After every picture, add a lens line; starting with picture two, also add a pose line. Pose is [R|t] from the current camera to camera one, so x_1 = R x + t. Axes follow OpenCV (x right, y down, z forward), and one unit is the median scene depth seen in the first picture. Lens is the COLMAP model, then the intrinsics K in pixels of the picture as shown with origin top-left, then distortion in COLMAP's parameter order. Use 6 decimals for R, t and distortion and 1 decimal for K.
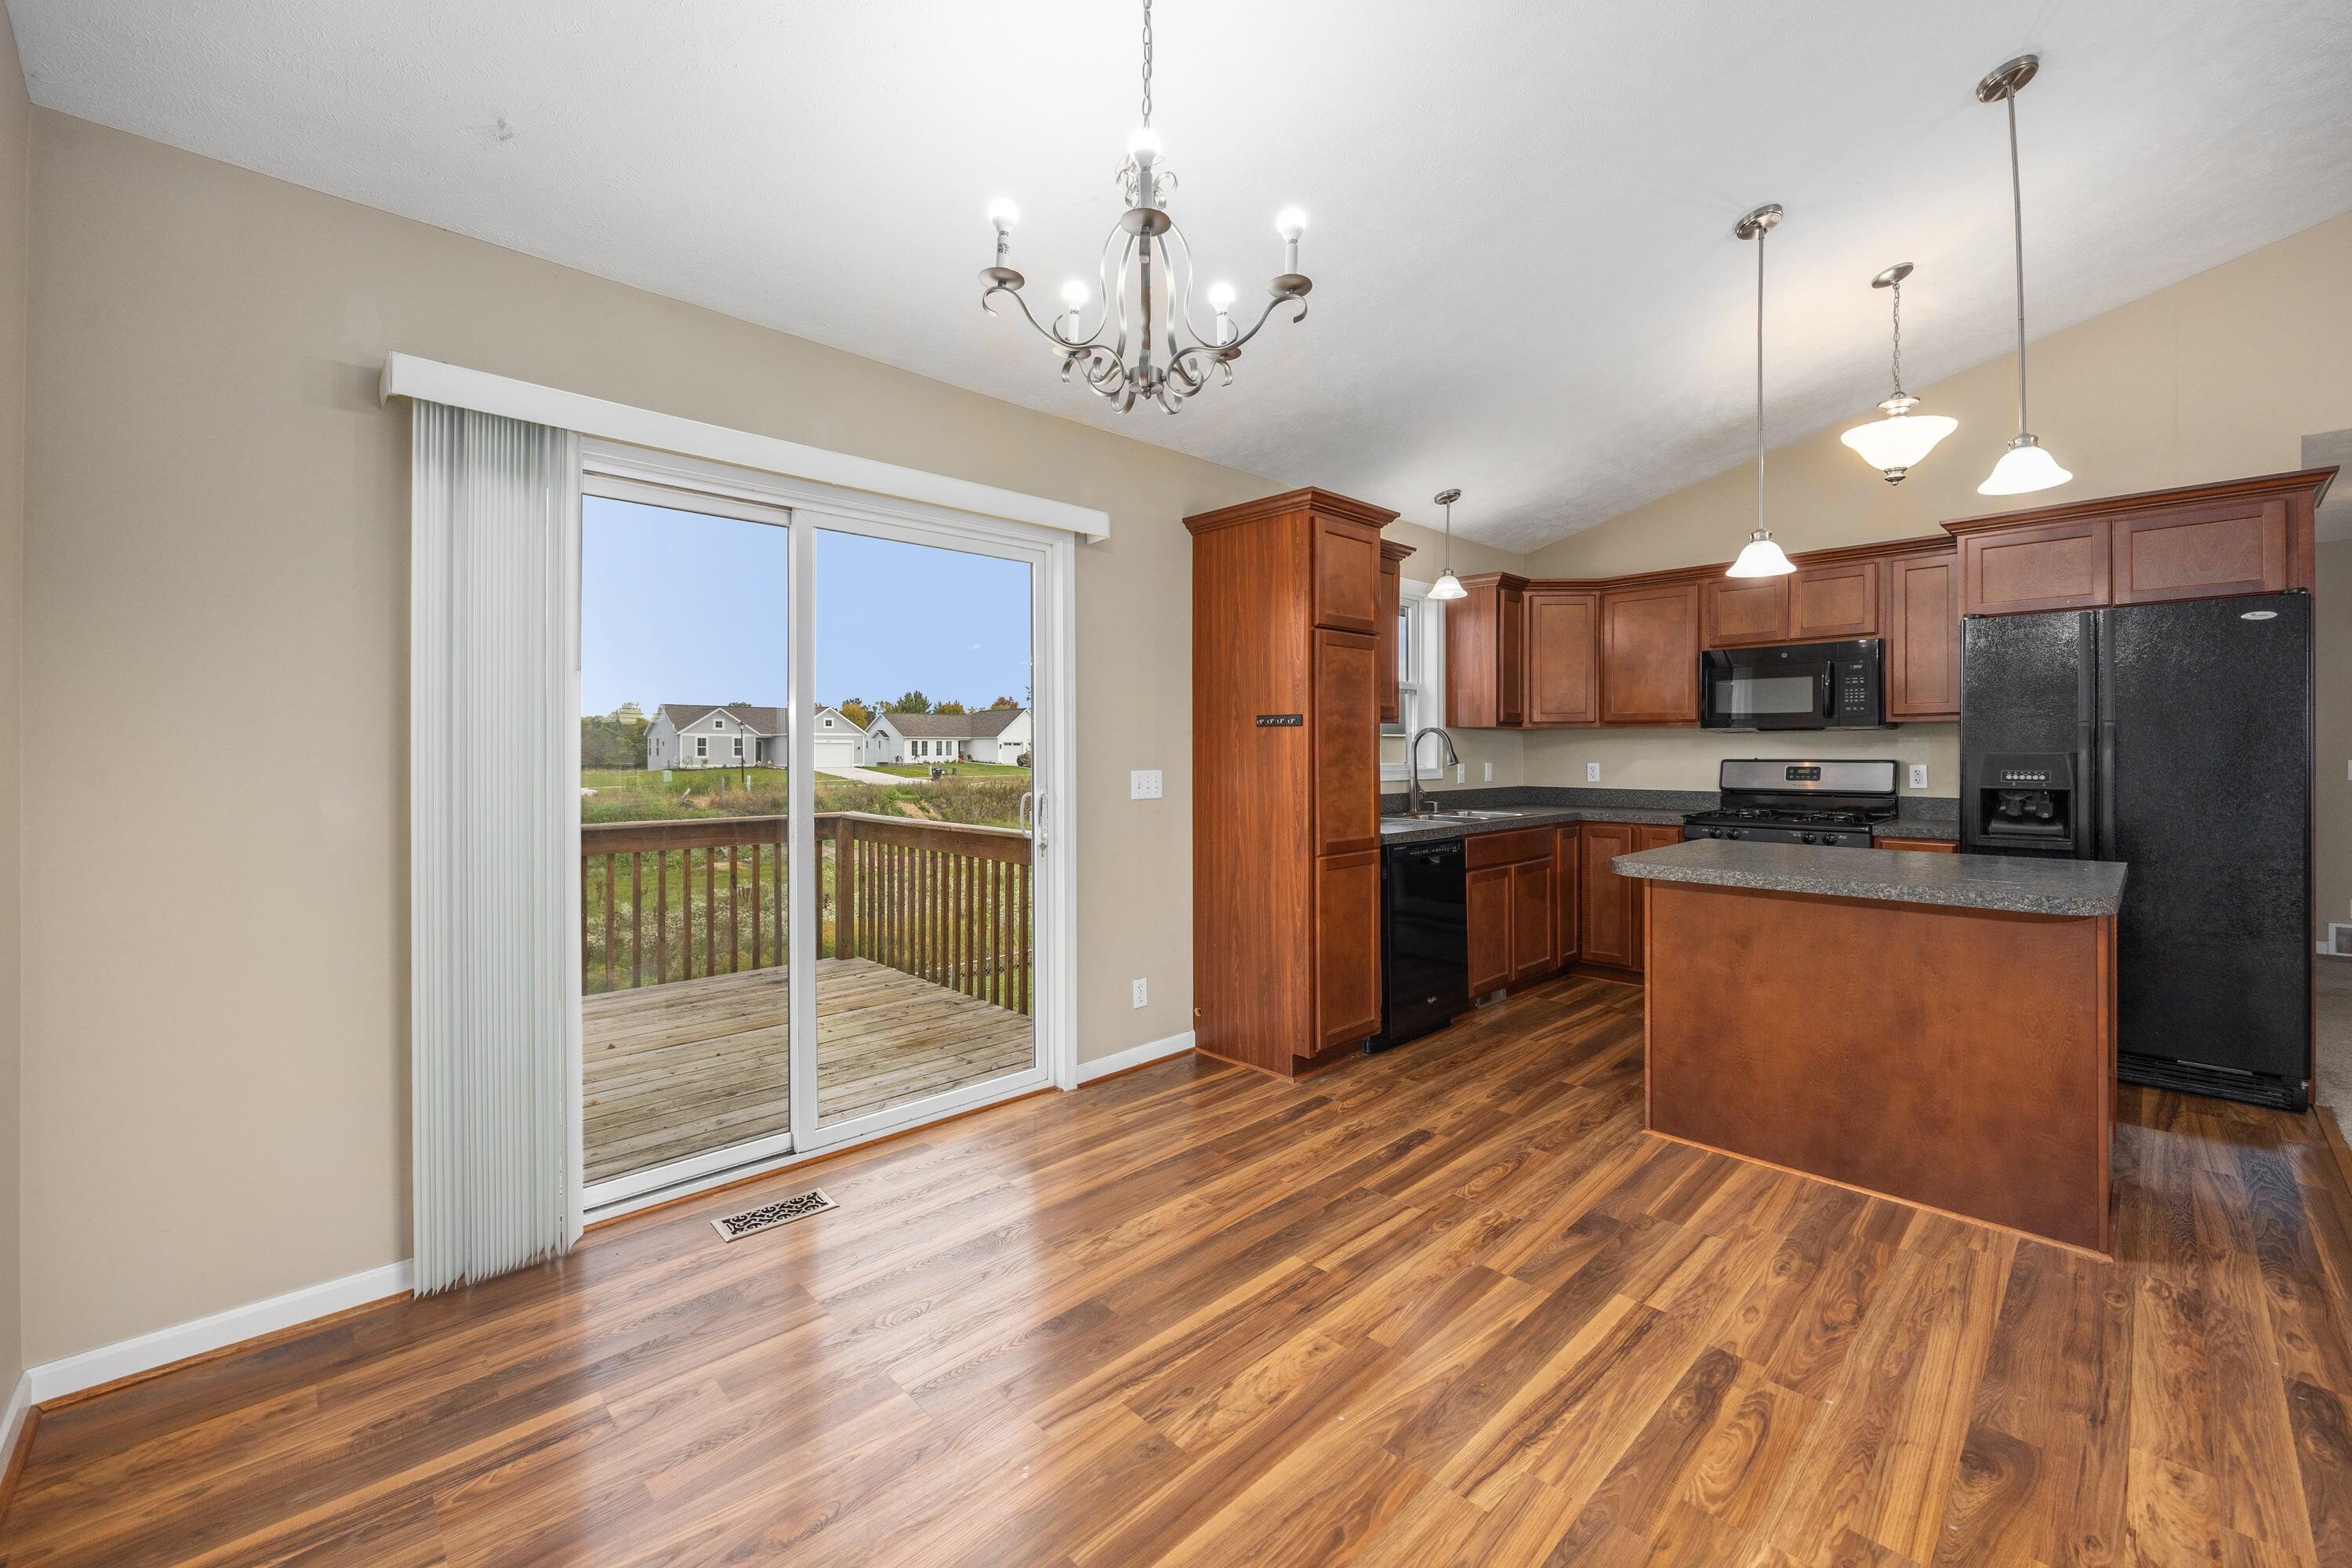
lens RADIAL K [[941.1, 0, 1177.7], [0, 941.1, 748.4], [0, 0, 1]] dist [-0.007815, 0.000226]
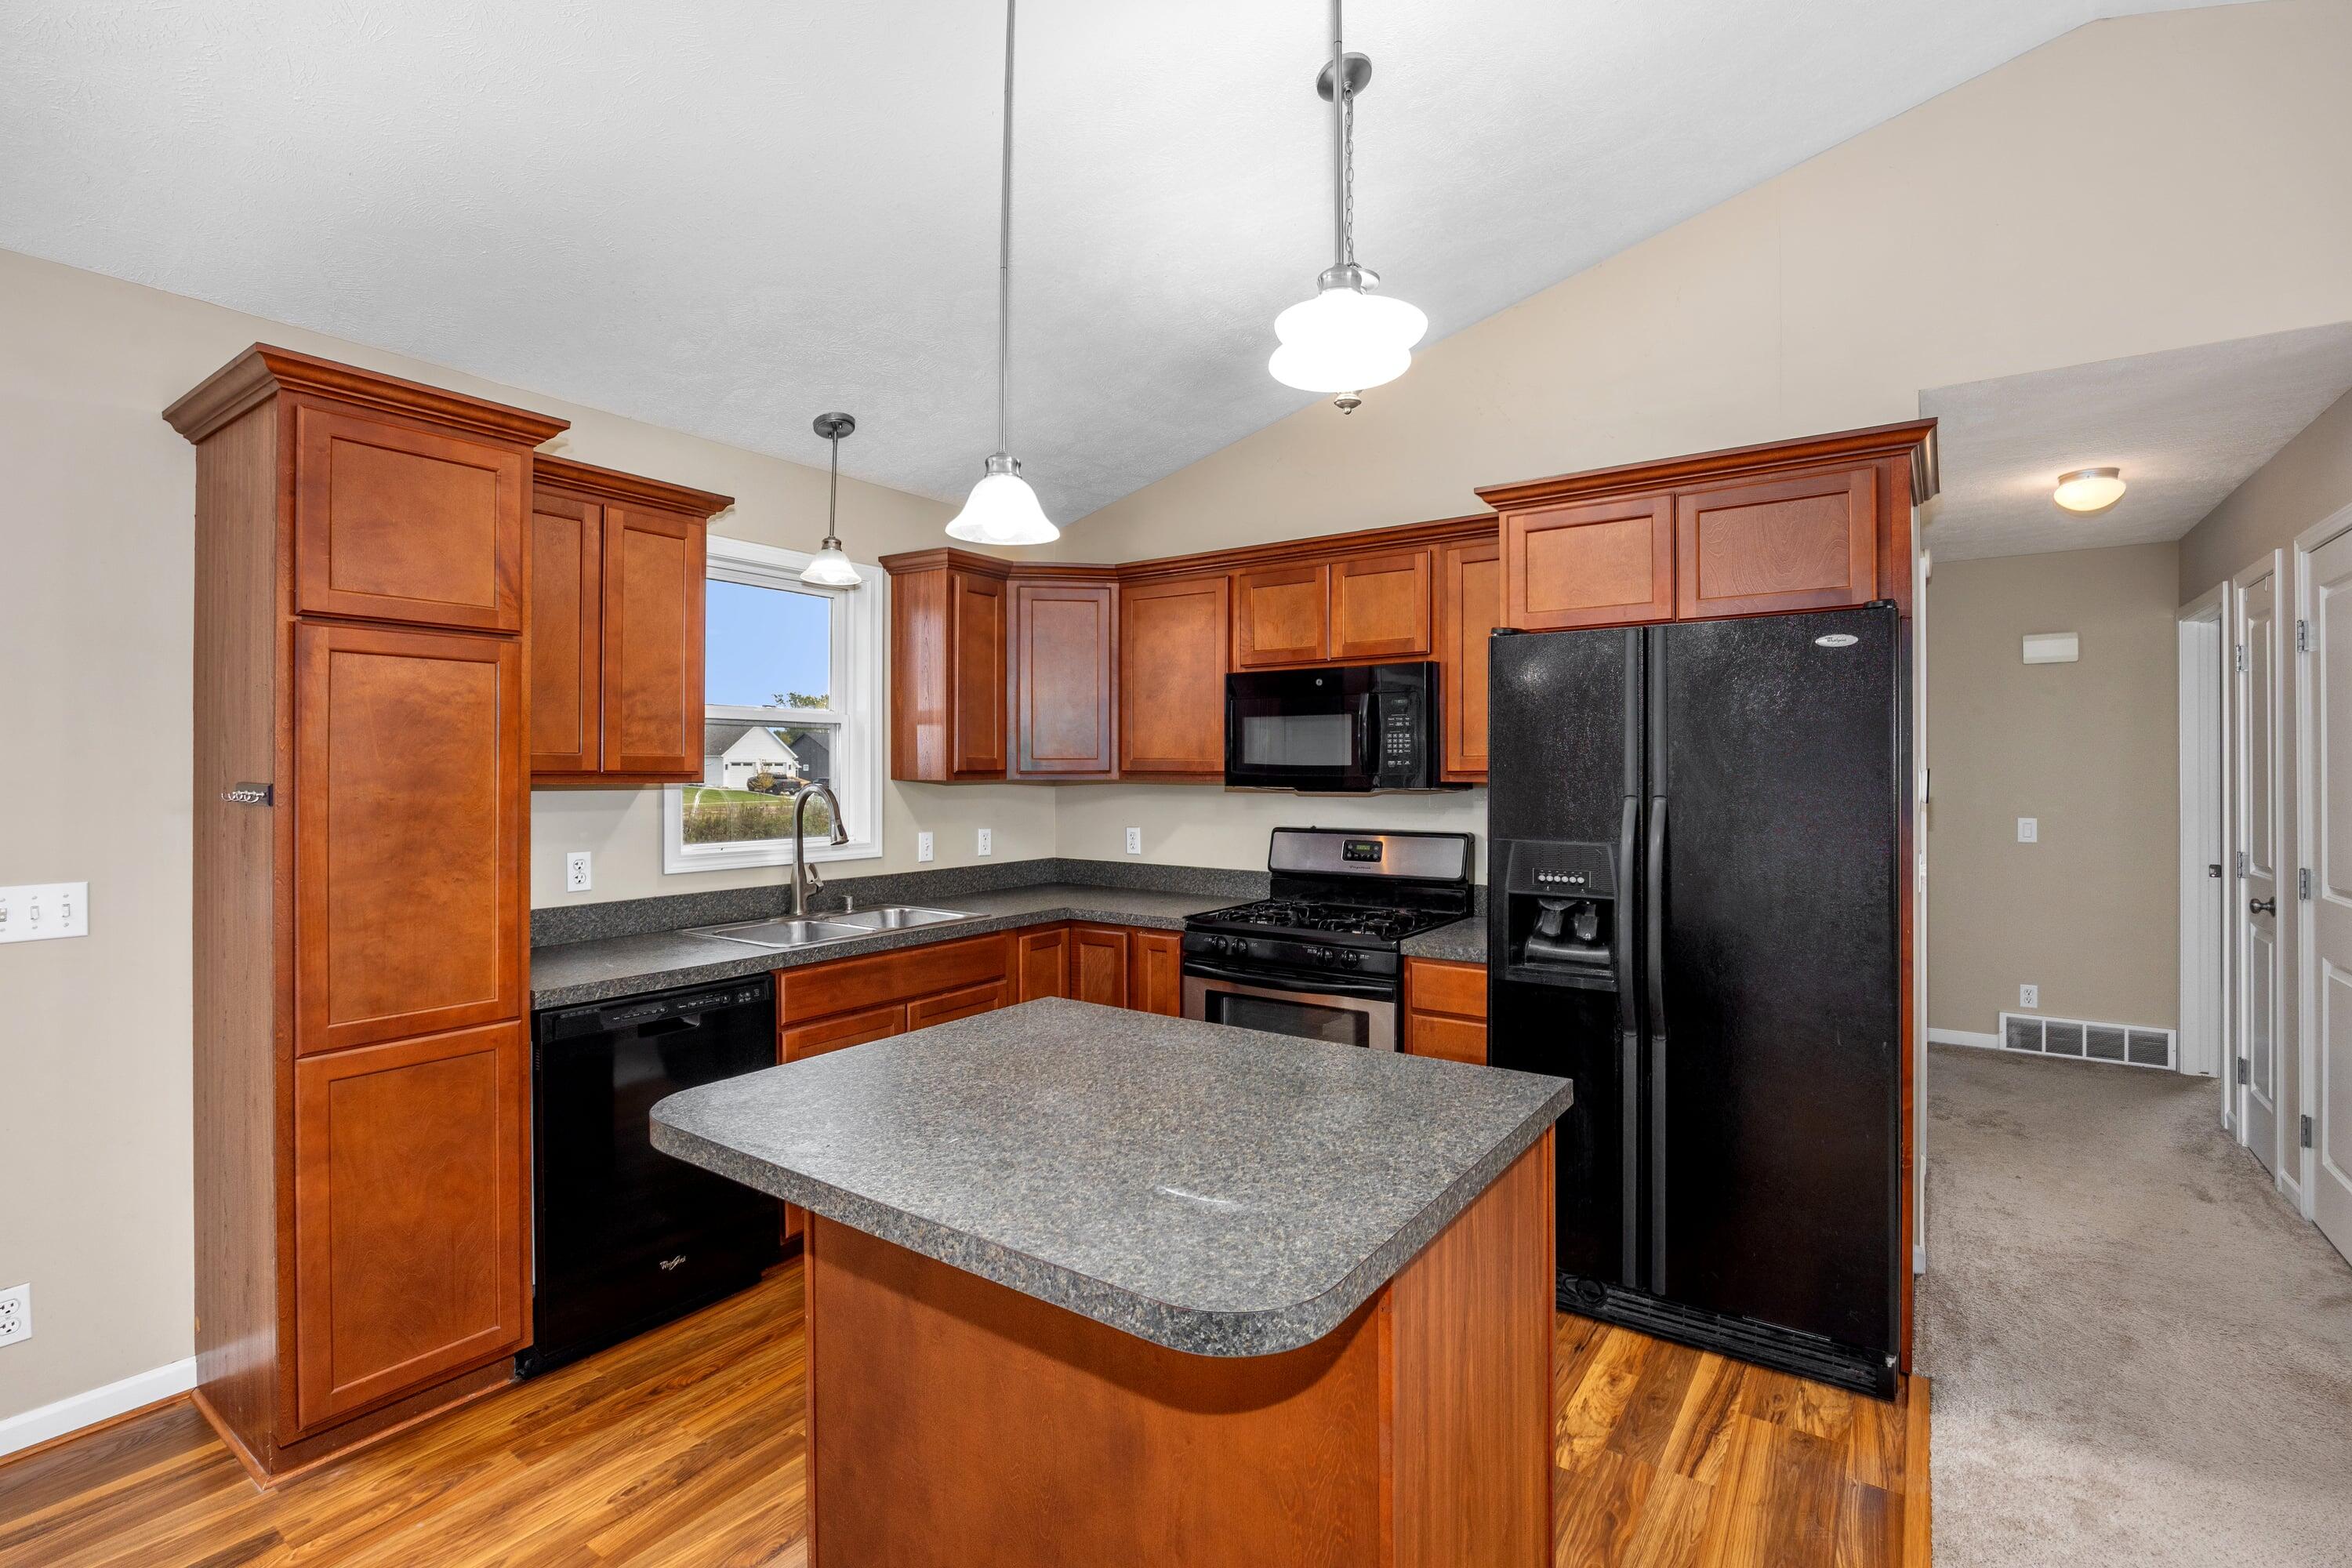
lens RADIAL K [[1080.4, 0, 1174.0], [0, 1080.4, 762.1], [0, 0, 1]] dist [-0.010045, -0.001241]
pose [[0.979683, 0.003505, 0.200522, 0.386349], [-0.002184, 0.999974, -0.006809, -0.035409], [-0.200541, 0.006233, 0.979666, 0.246666]]
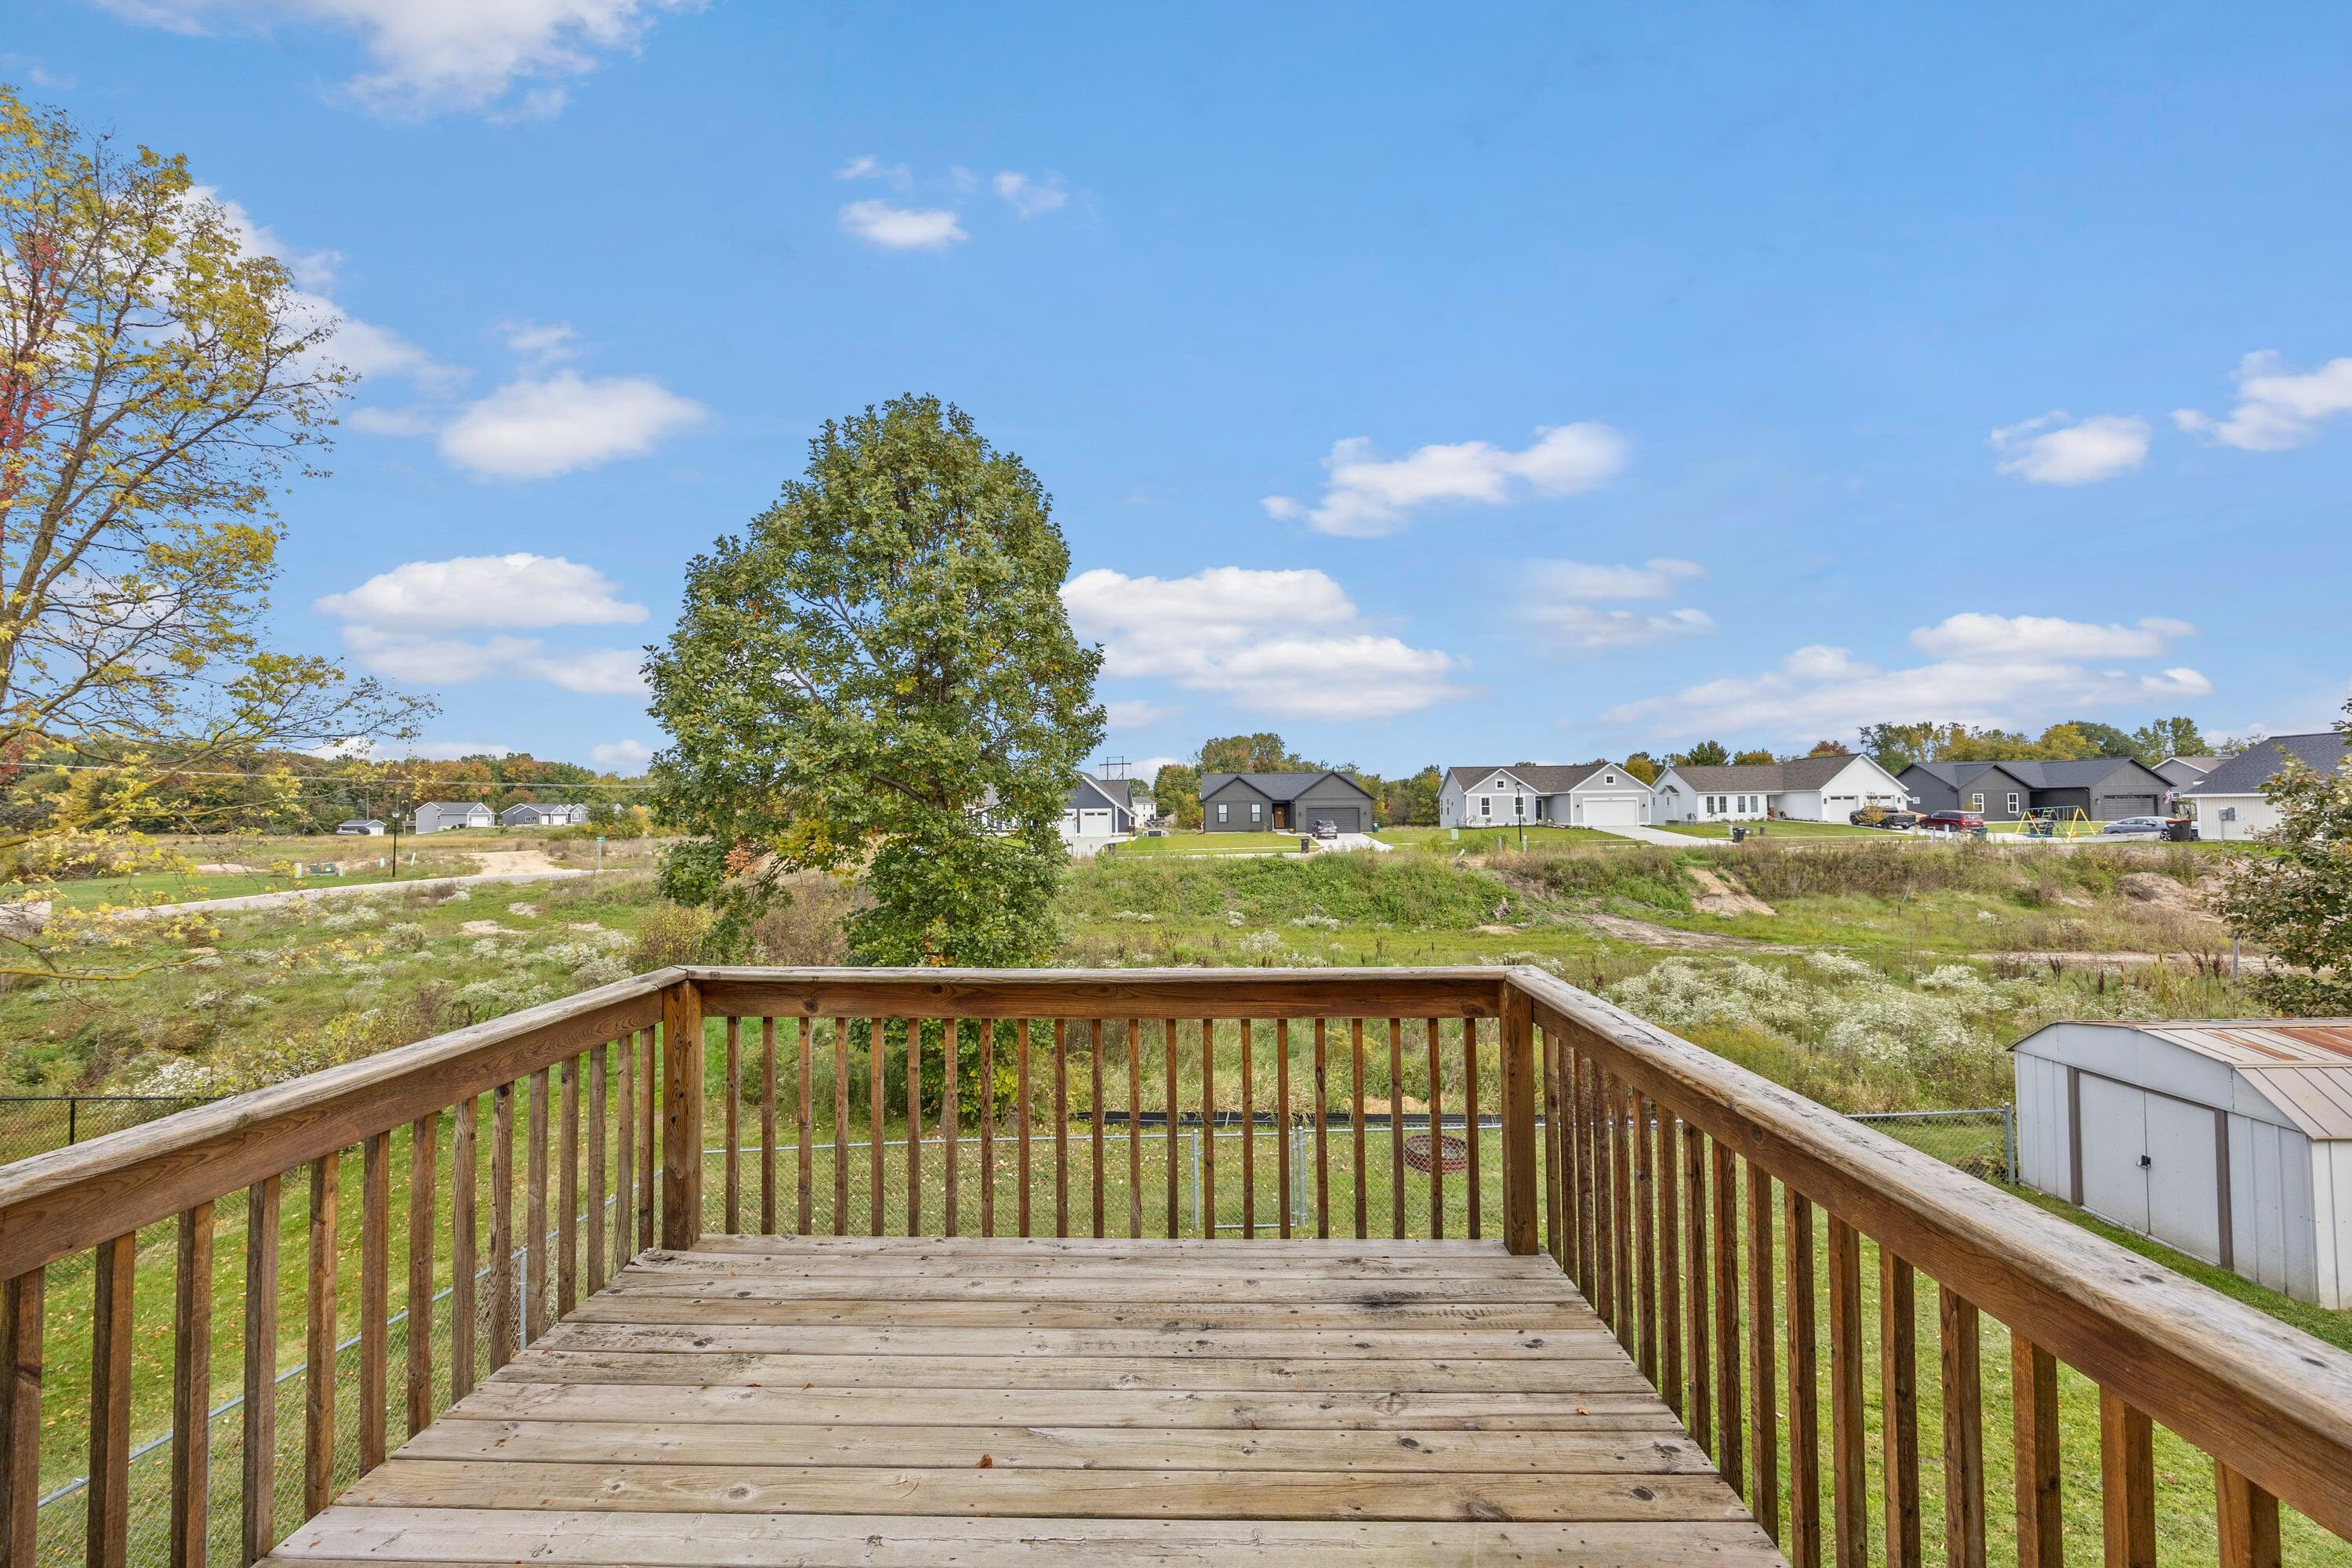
lens RADIAL K [[941.1, 0, 1178.8], [0, 941.1, 786.8], [0, 0, 1]] dist [-0.007815, 0.000226]
pose [[0.703630, -0.024210, -0.710154, -0.119287], [0.010246, 0.999661, -0.023928, -0.034836], [0.710492, 0.009560, 0.703640, 0.666015]]
